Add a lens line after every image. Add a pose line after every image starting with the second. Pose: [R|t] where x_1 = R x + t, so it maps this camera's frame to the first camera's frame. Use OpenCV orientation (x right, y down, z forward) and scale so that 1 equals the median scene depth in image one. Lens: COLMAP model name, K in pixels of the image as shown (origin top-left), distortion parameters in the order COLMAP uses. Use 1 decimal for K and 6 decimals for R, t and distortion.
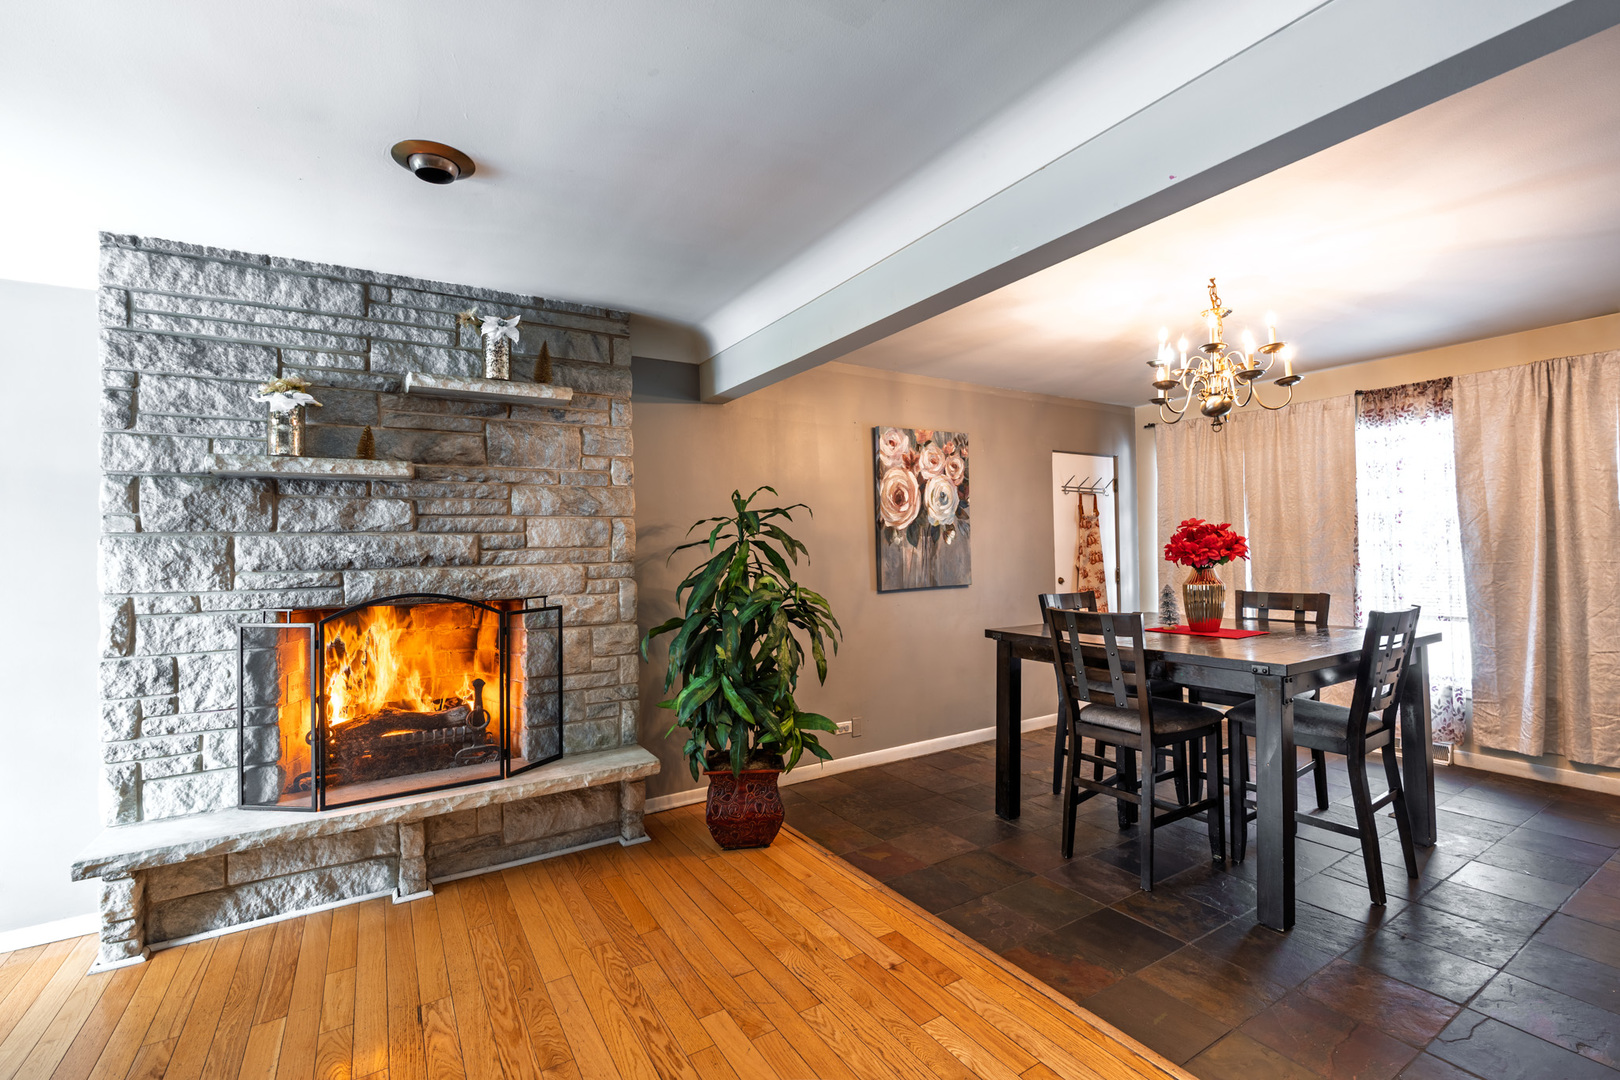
lens RADIAL K [[713.0, 0, 808.8], [0, 713.0, 538.9], [0, 0, 1]] dist [-0.005508, 0.000389]
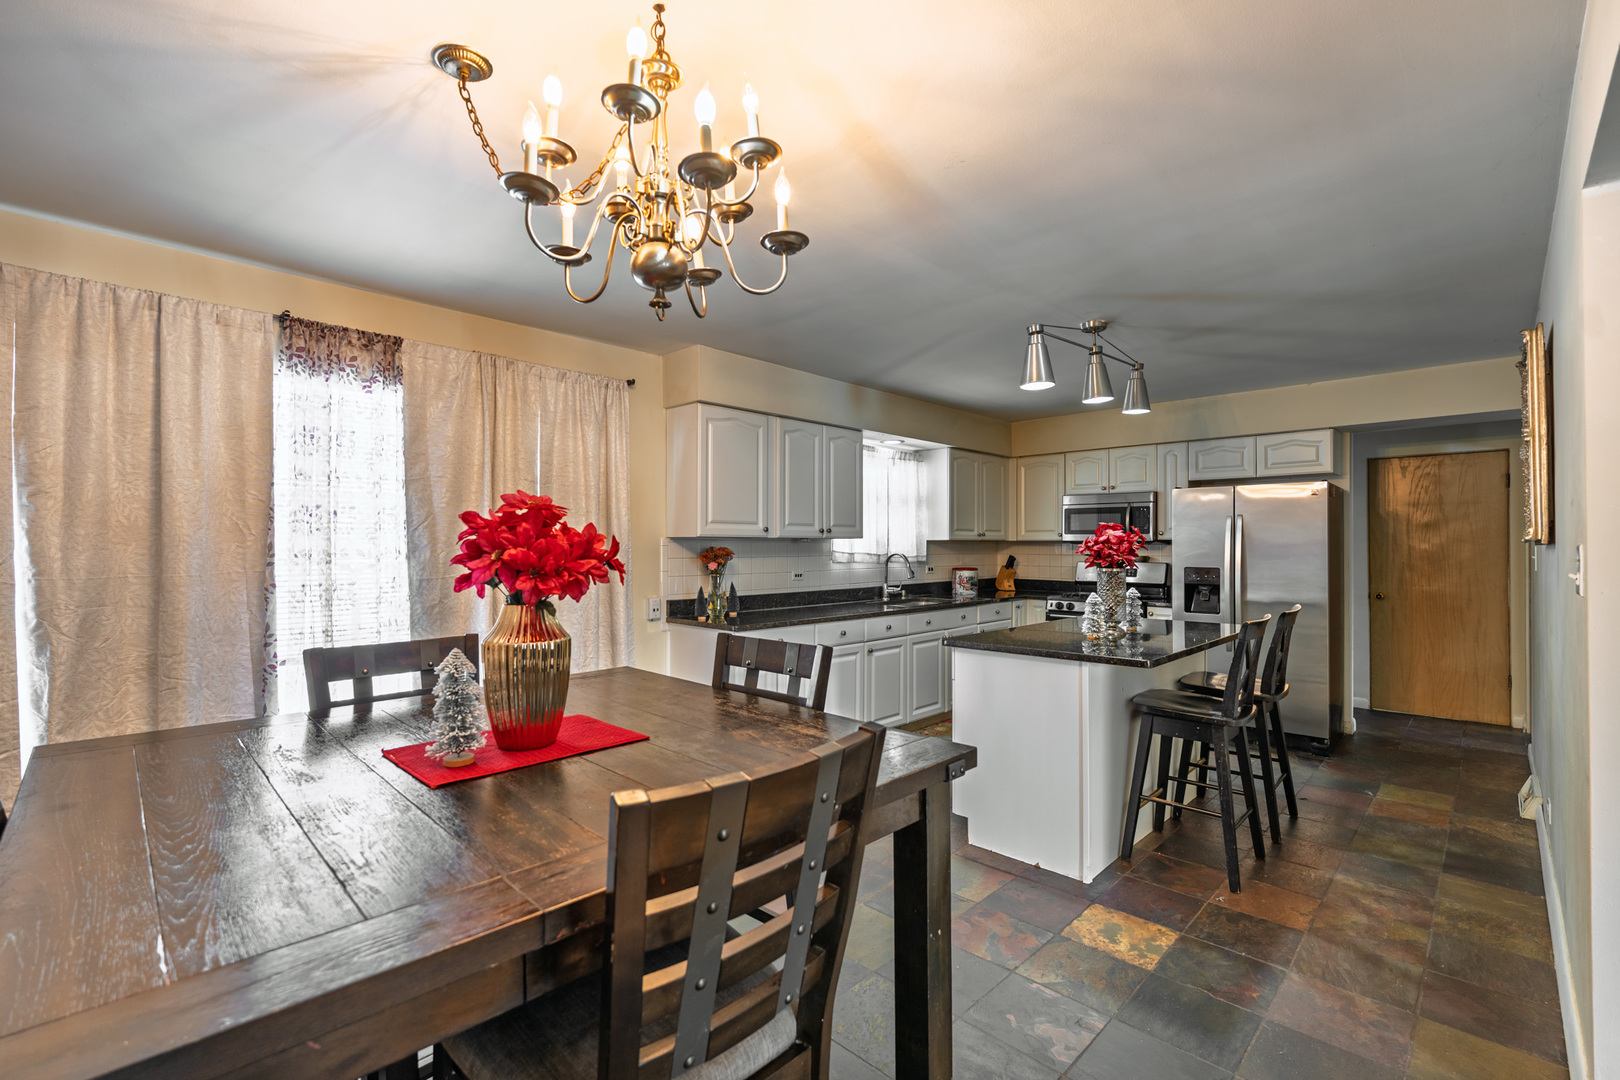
lens RADIAL K [[713.0, 0, 809.7], [0, 713.0, 535.3], [0, 0, 1]] dist [-0.005508, 0.000389]
pose [[-0.237139, 0.032312, 0.970938, 0.051140], [-0.010290, 0.999307, -0.035769, 0.008557], [-0.971421, -0.018473, -0.236642, 0.681939]]
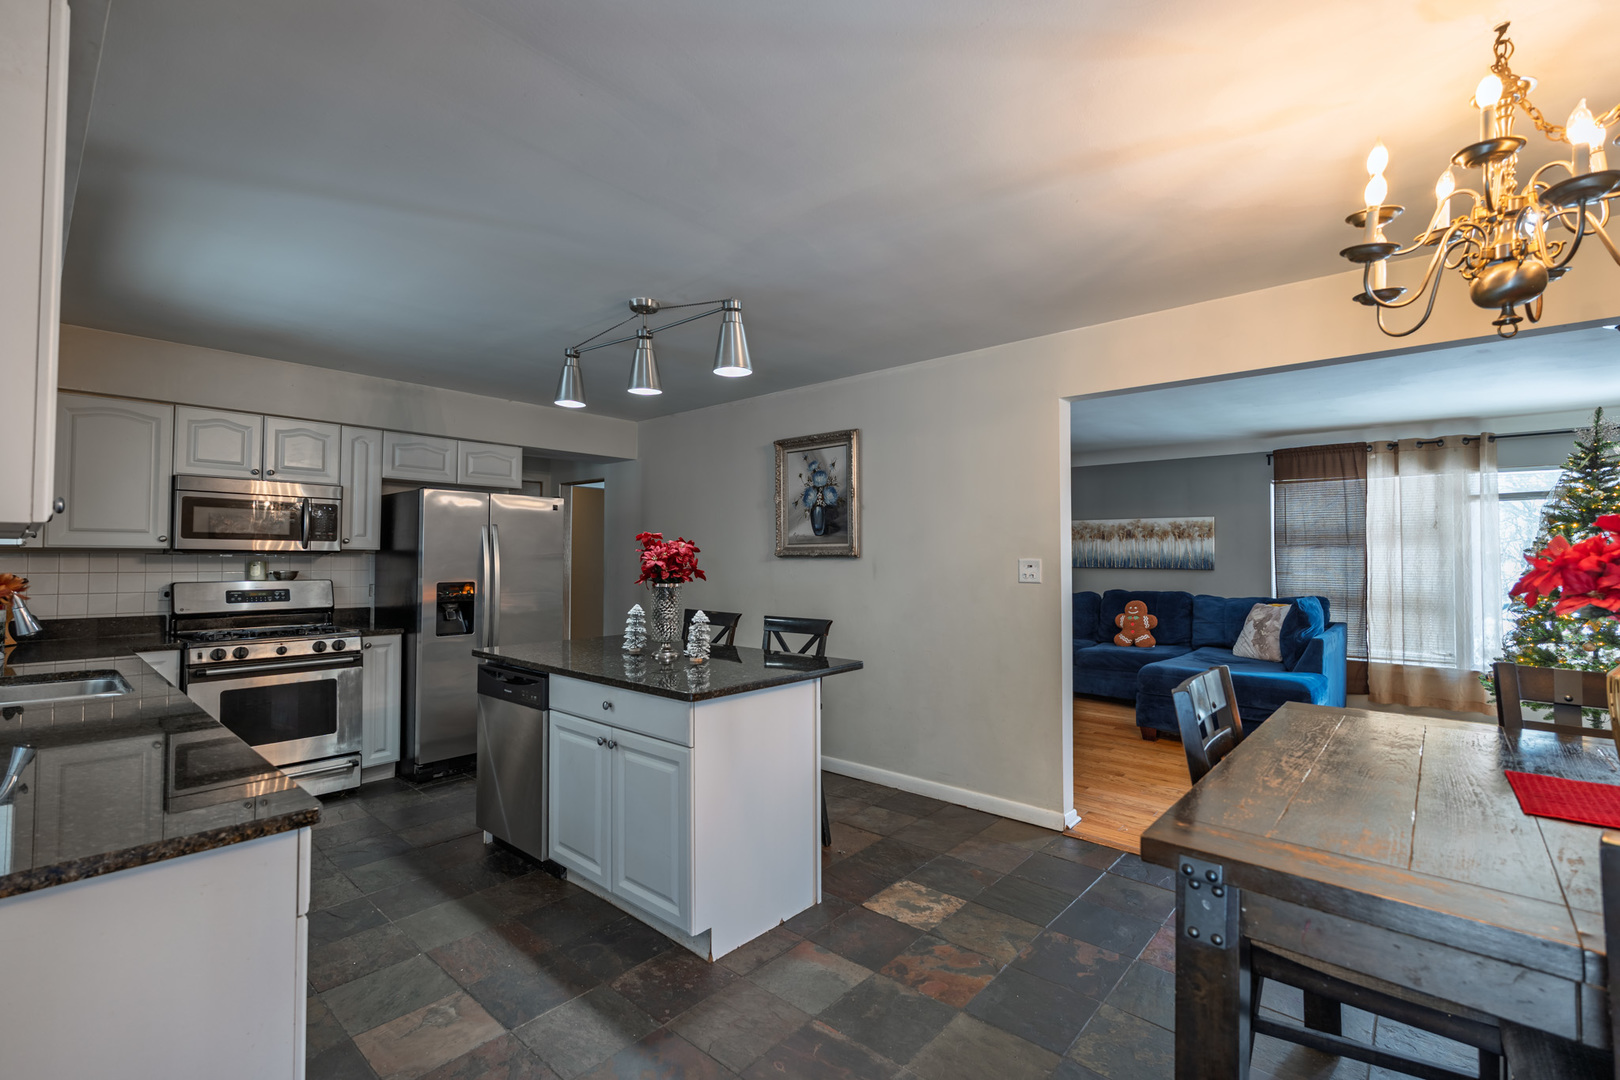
lens RADIAL K [[713.0, 0, 813.2], [0, 713.0, 541.4], [0, 0, 1]] dist [-0.005508, 0.000389]
pose [[-0.957645, 0.010929, -0.287743, 0.788194], [0.020723, 0.999304, -0.031015, -0.002551], [0.287204, -0.035665, -0.957205, 0.889105]]
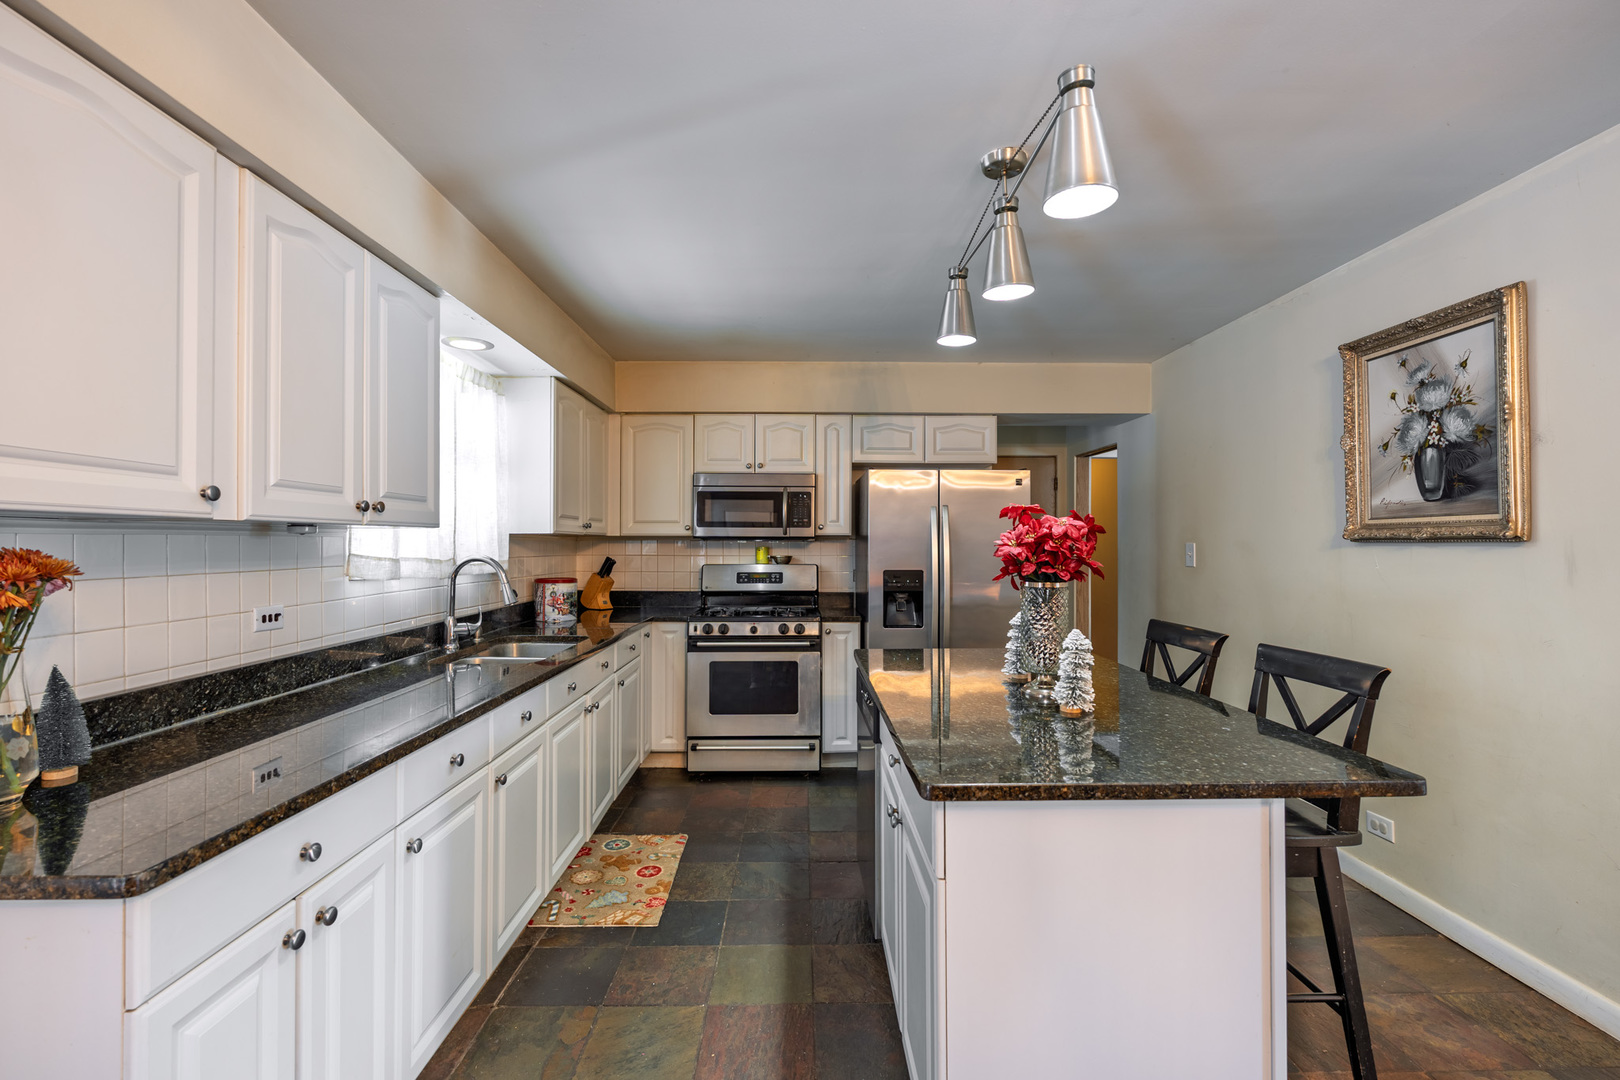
lens RADIAL K [[713.0, 0, 807.6], [0, 713.0, 540.9], [0, 0, 1]] dist [-0.005508, 0.000389]
pose [[-0.854548, 0.020921, 0.518951, 0.619120], [0.008926, 0.999632, -0.025601, -0.001757], [-0.519296, -0.017245, -0.854420, 0.642153]]
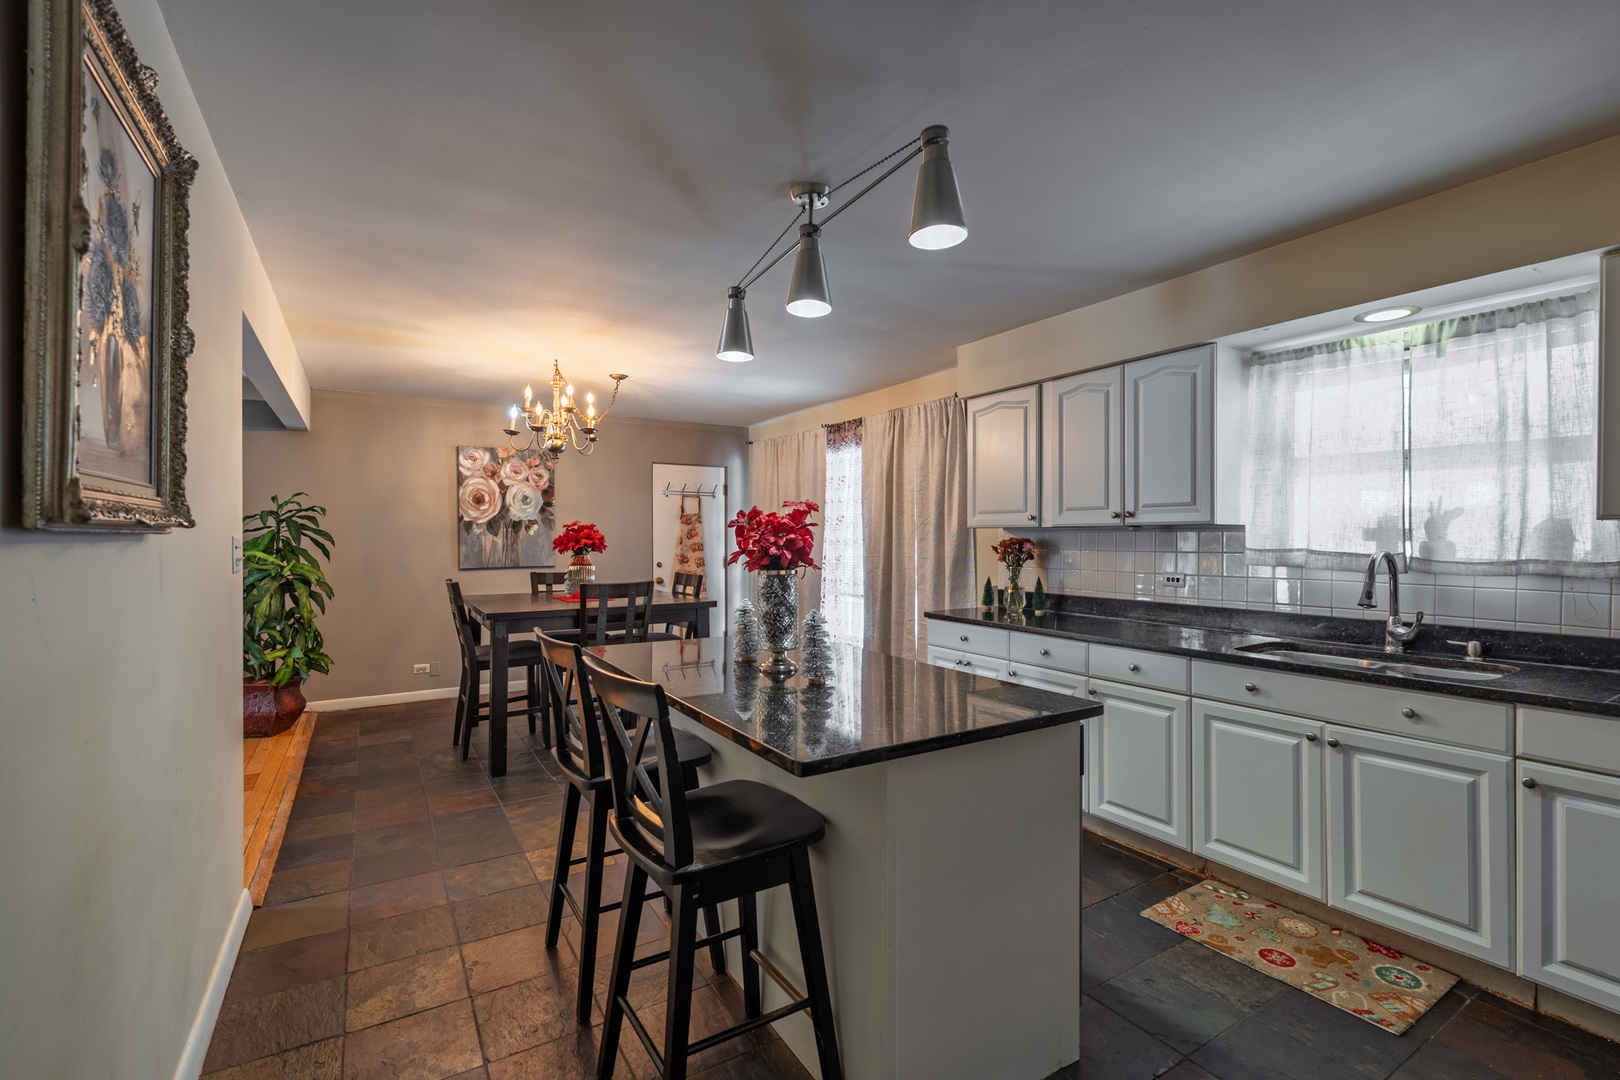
lens RADIAL K [[713.0, 0, 814.0], [0, 713.0, 540.3], [0, 0, 1]] dist [-0.005508, 0.000389]
pose [[0.999834, 0.017845, -0.003641, 0.751415], [-0.017768, 0.999635, 0.020339, -0.019152], [0.004002, -0.020271, 0.999787, -0.328101]]
